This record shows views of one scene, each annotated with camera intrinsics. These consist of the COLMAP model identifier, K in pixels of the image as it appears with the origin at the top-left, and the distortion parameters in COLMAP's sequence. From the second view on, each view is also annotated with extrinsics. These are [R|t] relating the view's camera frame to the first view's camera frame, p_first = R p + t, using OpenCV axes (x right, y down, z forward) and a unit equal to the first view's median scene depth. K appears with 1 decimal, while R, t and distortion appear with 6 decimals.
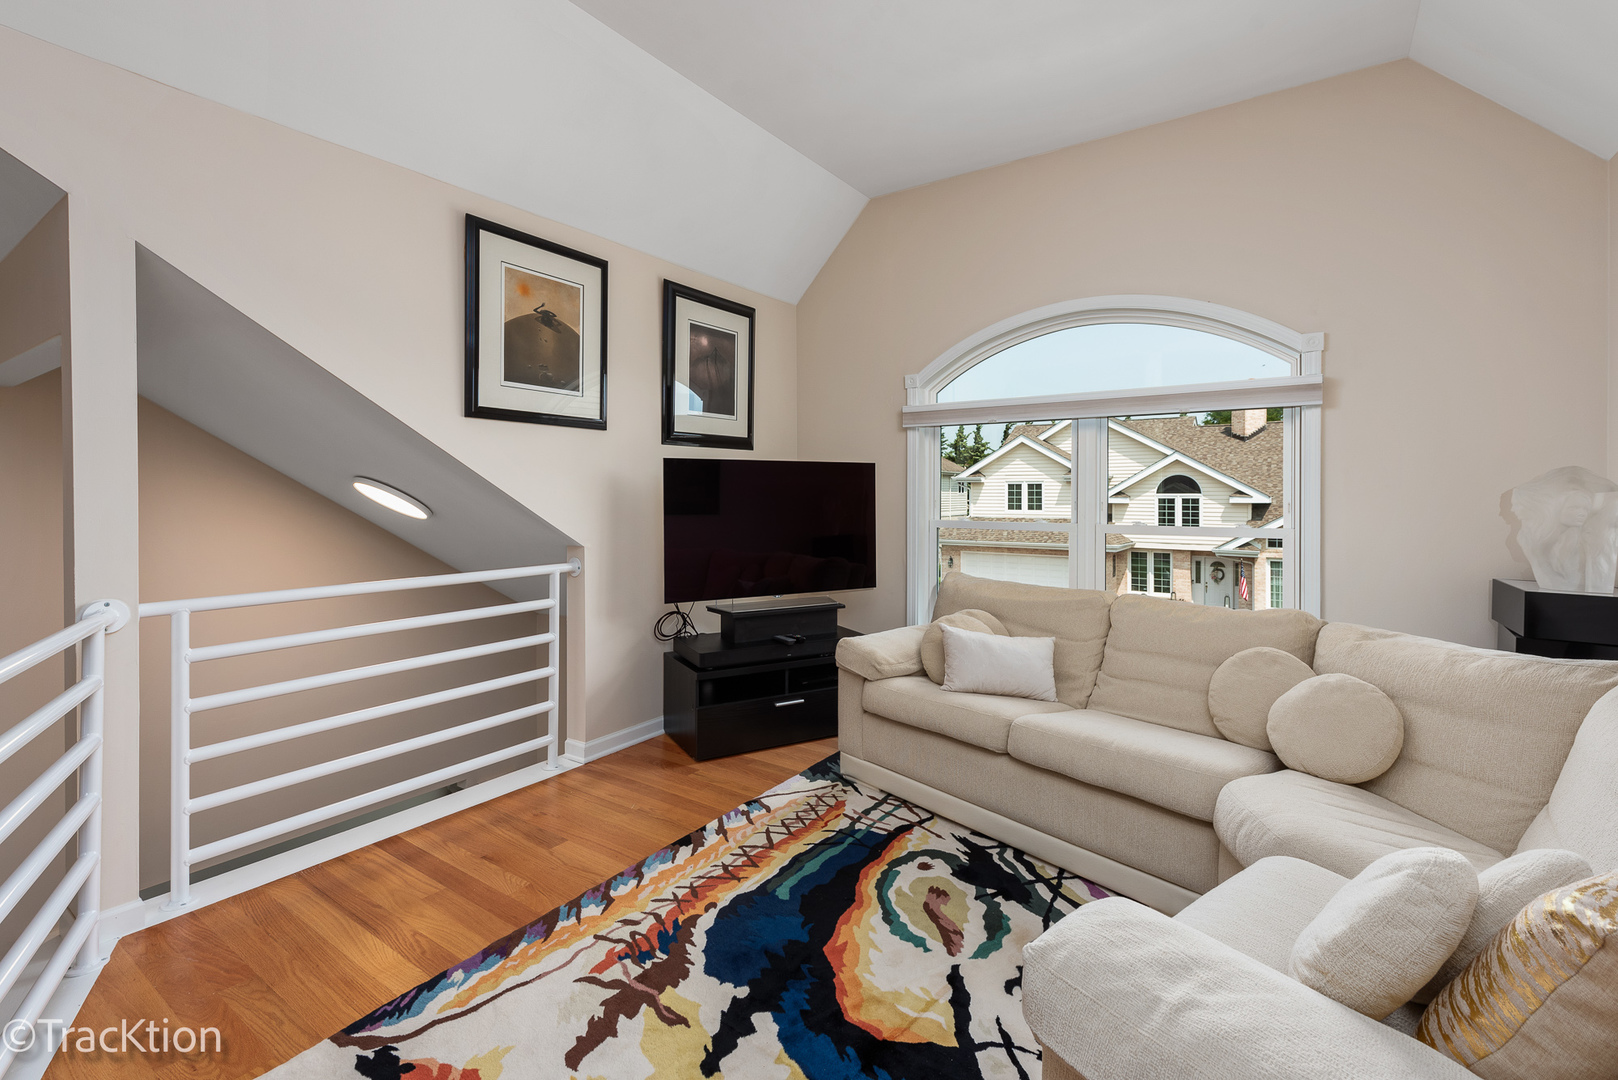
lens RADIAL K [[722.9, 0, 807.4], [0, 722.9, 493.2], [0, 0, 1]] dist [0.029499, -0.009241]
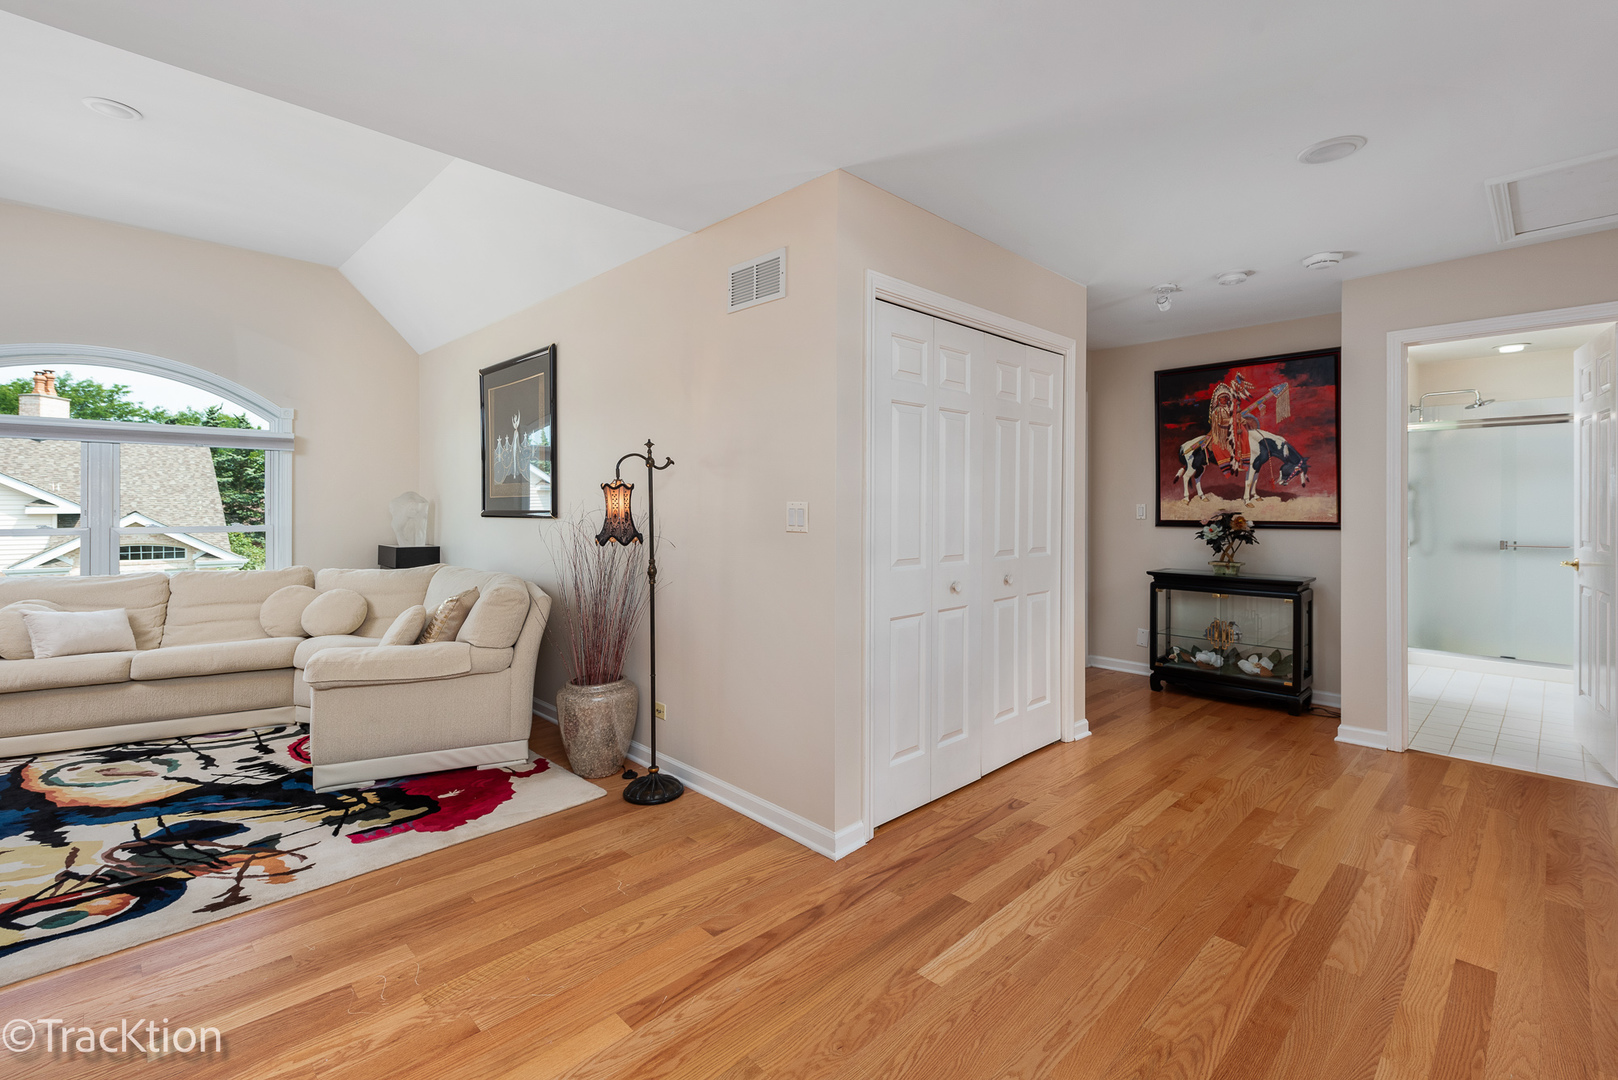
lens RADIAL K [[722.9, 0, 803.9], [0, 722.9, 504.0], [0, 0, 1]] dist [0.029499, -0.009241]
pose [[0.195404, 0.001709, 0.980721, -0.666470], [-0.003045, 0.999995, -0.001136, 0.000812], [-0.980718, -0.002764, 0.195408, -0.451990]]
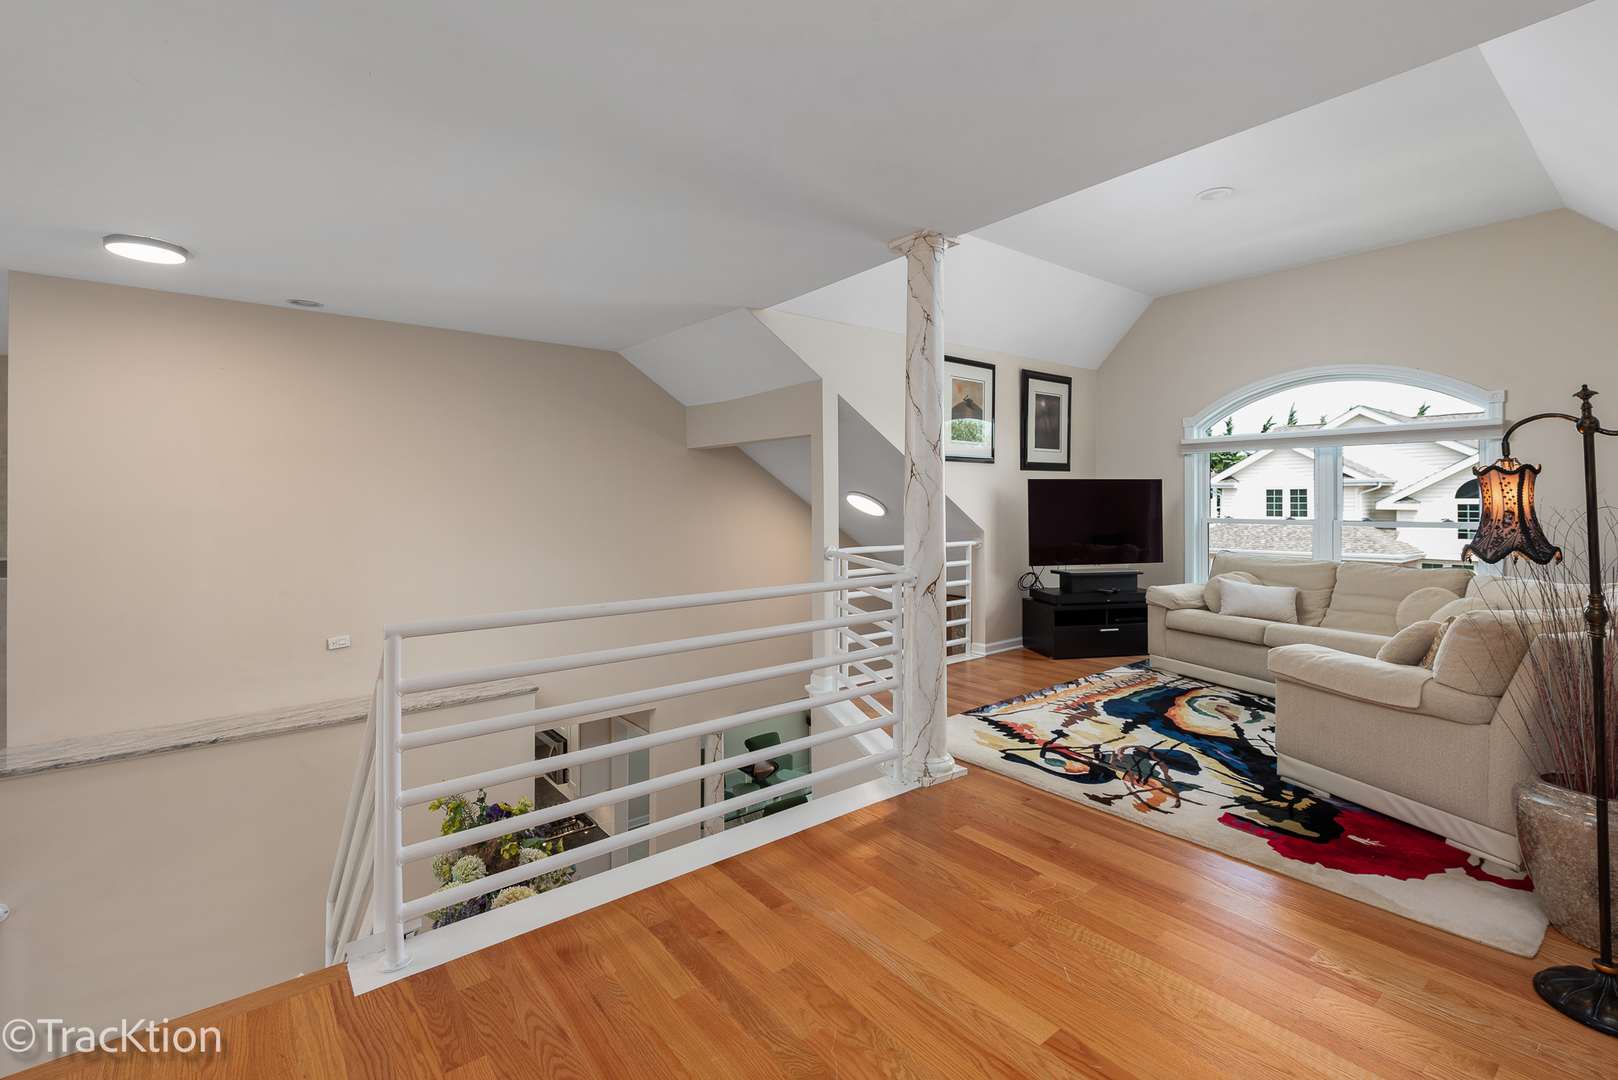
lens RADIAL K [[722.9, 0, 820.0], [0, 722.9, 497.7], [0, 0, 1]] dist [0.029499, -0.009241]
pose [[0.961292, -0.005742, -0.275471, -0.200947], [0.004599, 0.999978, -0.004792, 0.000543], [0.275493, 0.003340, 0.961297, -0.748558]]
